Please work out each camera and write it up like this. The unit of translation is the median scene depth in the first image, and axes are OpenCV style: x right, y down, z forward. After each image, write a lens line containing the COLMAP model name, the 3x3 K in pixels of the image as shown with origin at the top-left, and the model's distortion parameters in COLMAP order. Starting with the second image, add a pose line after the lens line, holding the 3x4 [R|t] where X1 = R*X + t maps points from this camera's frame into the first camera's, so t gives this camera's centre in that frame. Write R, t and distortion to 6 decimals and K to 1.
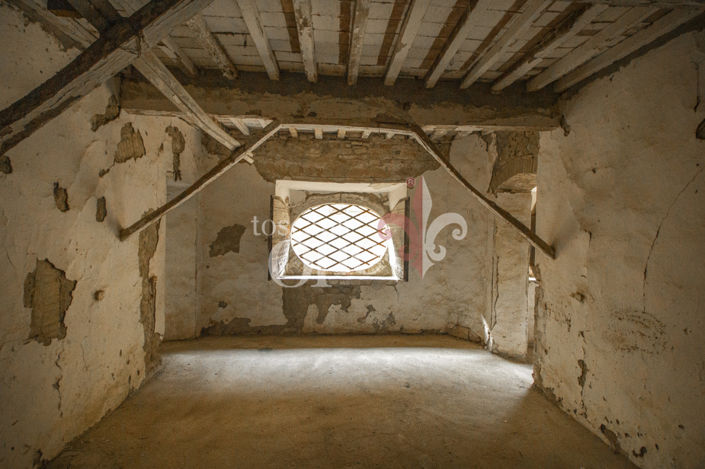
lens RADIAL K [[332.1, 0, 355.4], [0, 332.1, 231.6], [0, 0, 1]] dist [-0.001317, -0.001049]
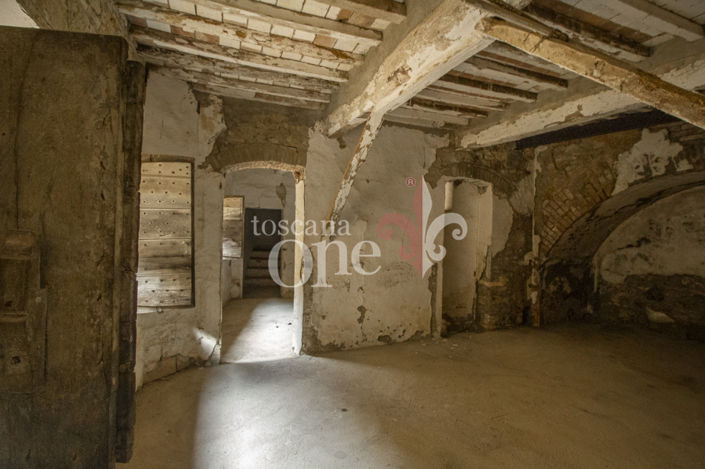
lens RADIAL K [[332.1, 0, 355.4], [0, 332.1, 231.6], [0, 0, 1]] dist [-0.001317, -0.001049]
pose [[-0.265470, -0.042304, 0.963190, -0.677354], [-0.013488, 0.999102, 0.040164, -0.008916], [-0.964025, -0.002329, -0.265803, 1.296557]]
